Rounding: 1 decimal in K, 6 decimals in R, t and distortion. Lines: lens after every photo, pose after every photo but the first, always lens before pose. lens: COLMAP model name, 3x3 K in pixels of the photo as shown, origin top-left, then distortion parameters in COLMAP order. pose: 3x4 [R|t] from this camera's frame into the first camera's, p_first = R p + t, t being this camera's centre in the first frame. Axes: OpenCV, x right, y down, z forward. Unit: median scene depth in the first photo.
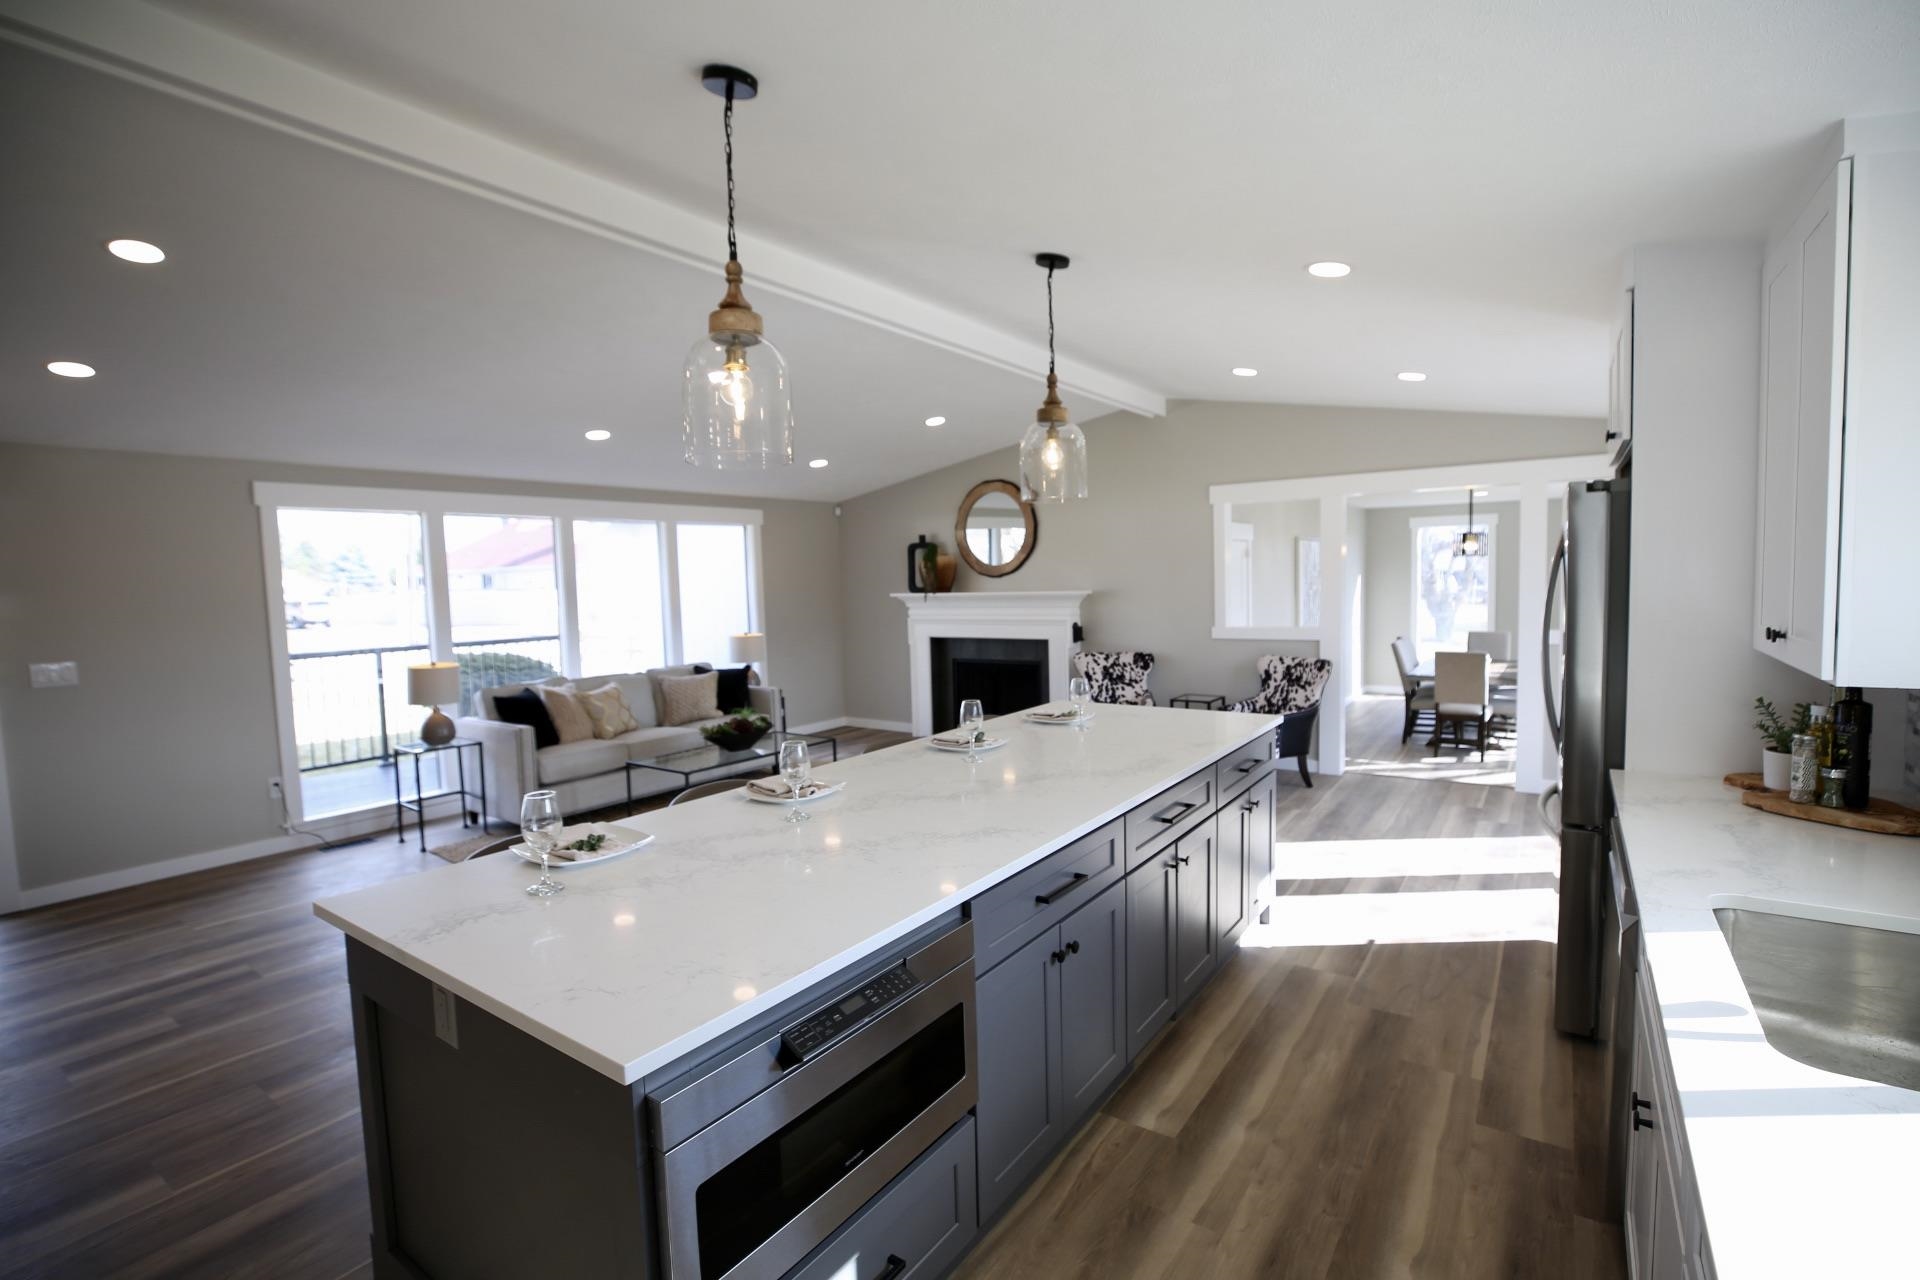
lens RADIAL K [[874.3, 0, 975.1], [0, 874.3, 636.1], [0, 0, 1]] dist [-0.040212, 0.007700]
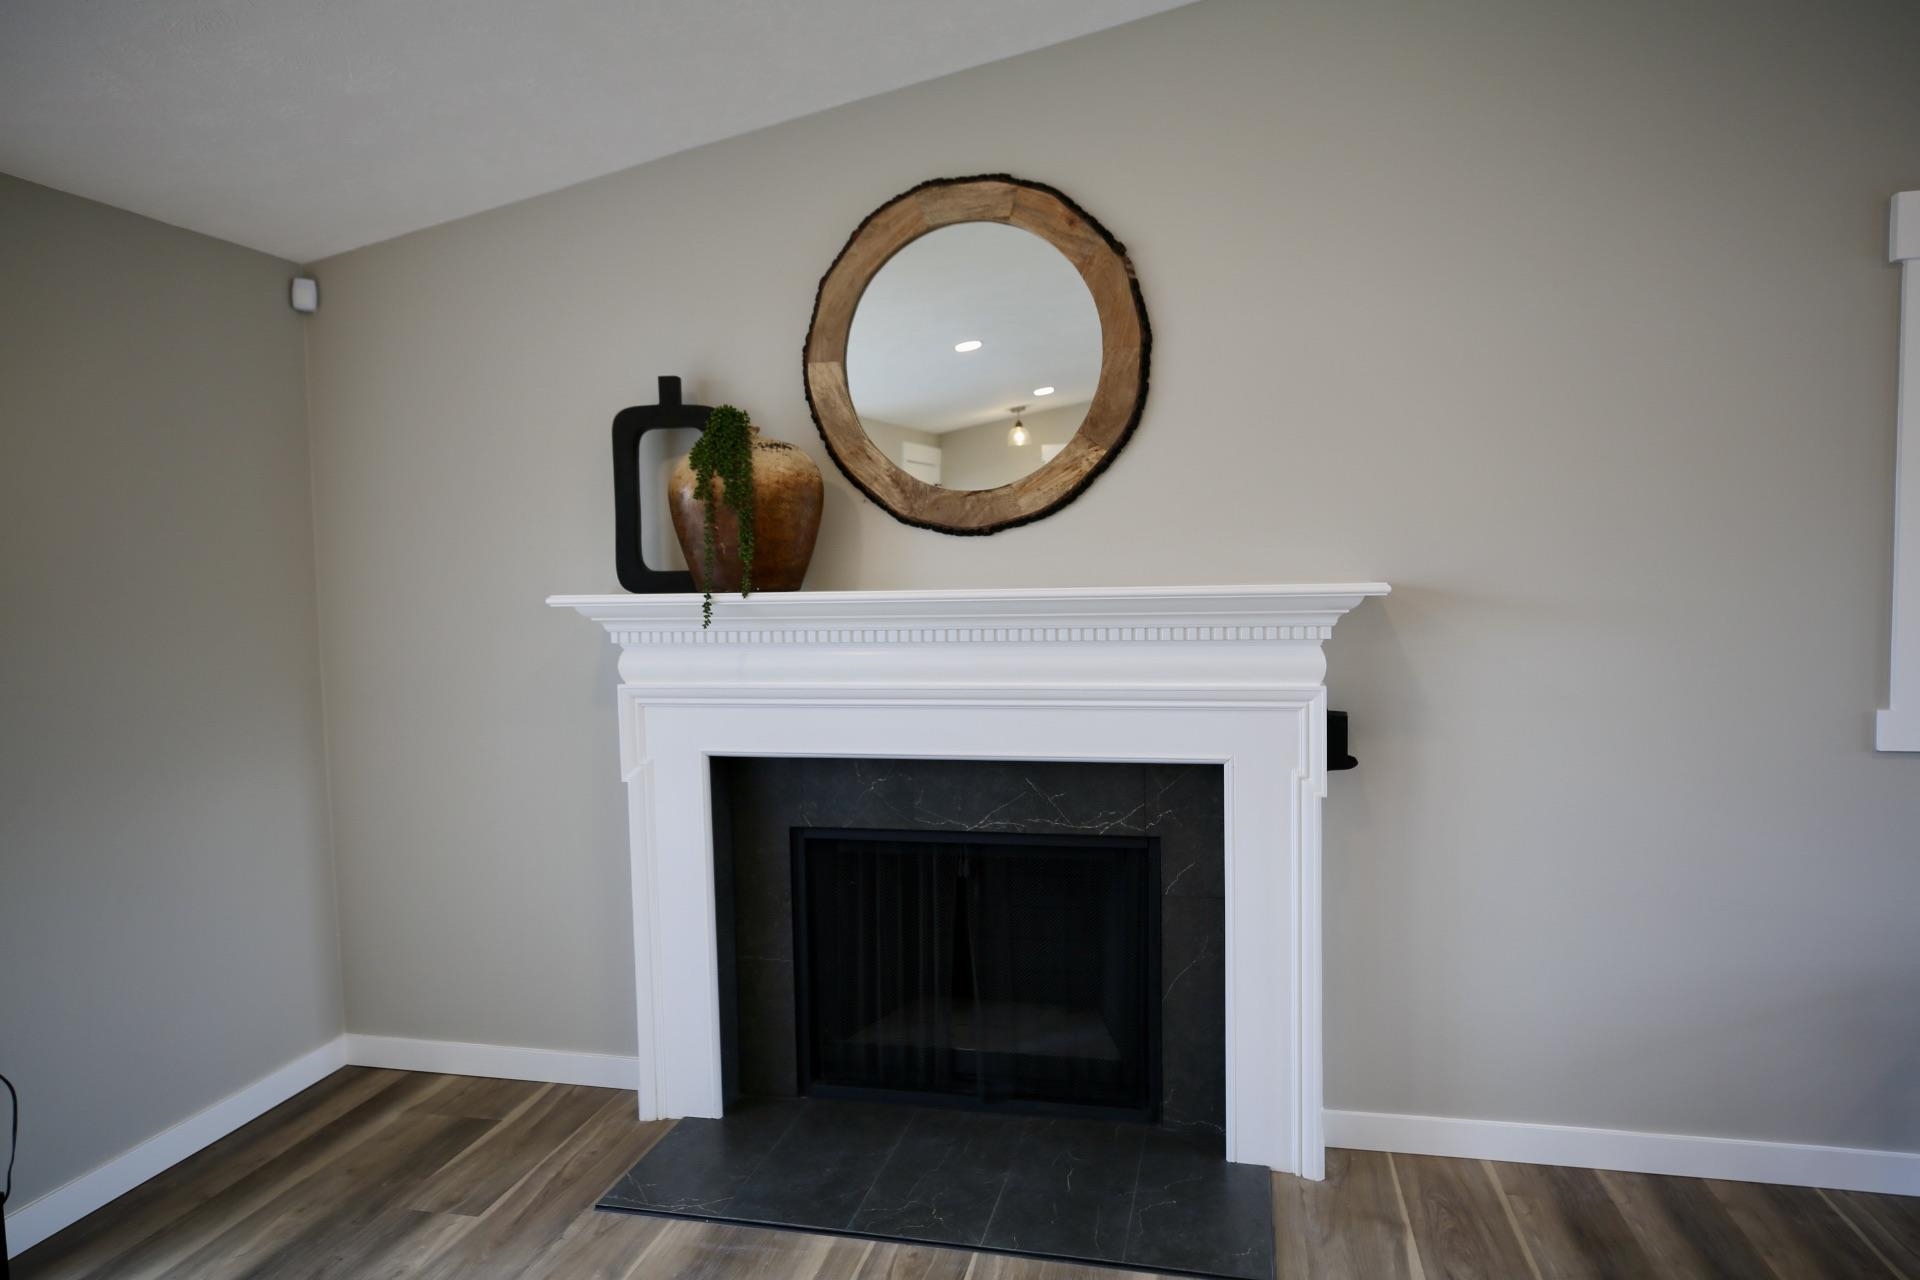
lens RADIAL K [[1211.8, 0, 966.2], [0, 1211.8, 648.7], [0, 0, 1]] dist [-0.007955, 0.002315]
pose [[0.929659, -0.018329, 0.367965, -0.195188], [0.019852, 0.999803, -0.000355, -0.051310], [-0.367886, 0.007635, 0.929839, 1.056891]]
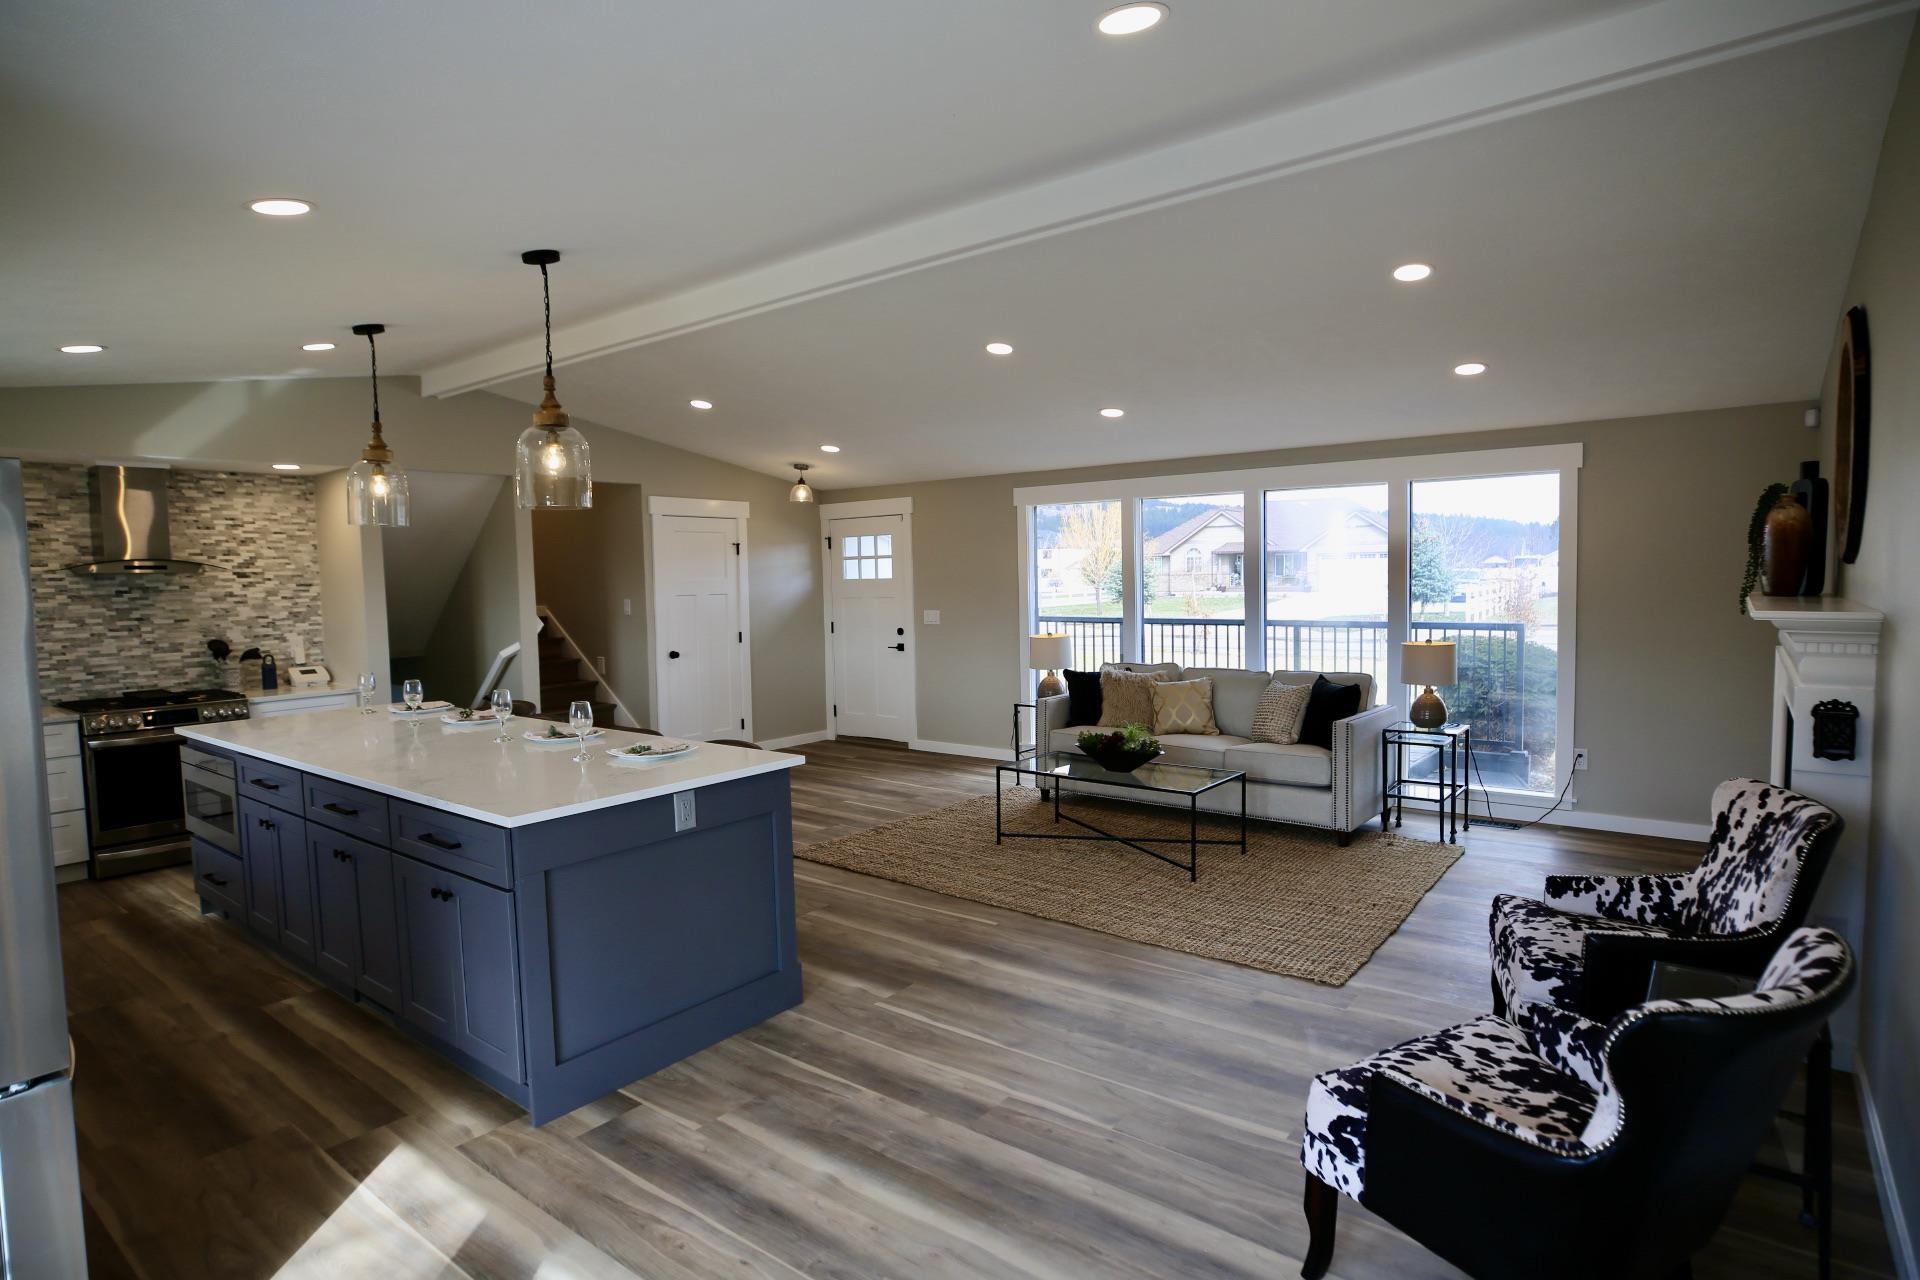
lens RADIAL K [[1001.6, 0, 955.9], [0, 1001.6, 638.7], [0, 0, 1]] dist [-0.020281, 0.001138]
pose [[-0.064387, 0.093532, -0.993532, 0.781397], [-0.044387, 0.994344, 0.096485, -0.093524], [0.996937, 0.050312, -0.059871, 1.016691]]
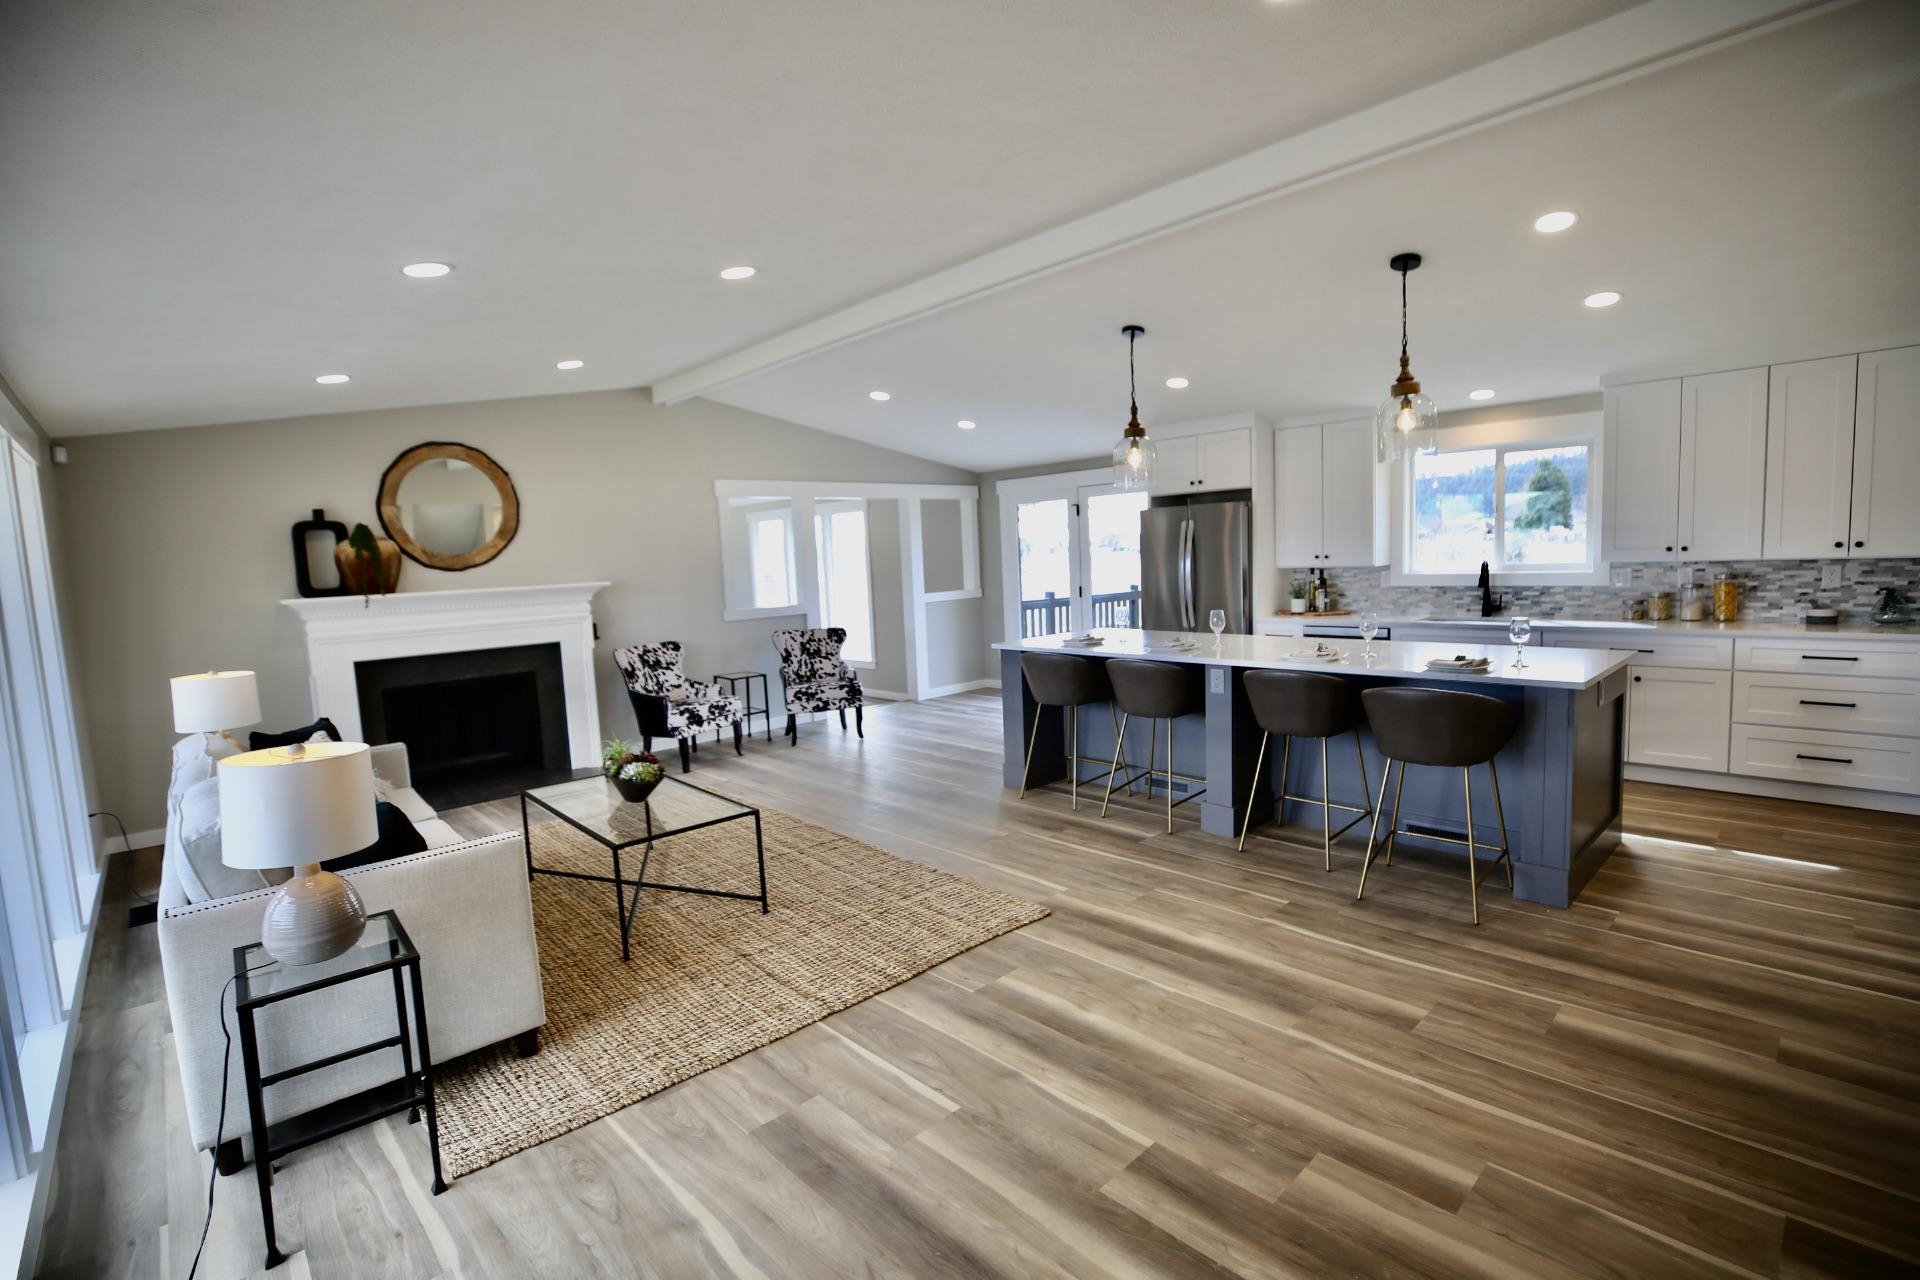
lens RADIAL K [[874.3, 0, 971.8], [0, 874.3, 646.8], [0, 0, 1]] dist [-0.040212, 0.007700]
pose [[0.208772, -0.083697, 0.974376, -1.008538], [0.098944, 0.993026, 0.064099, -0.009483], [-0.972946, 0.083026, 0.215597, 0.669688]]
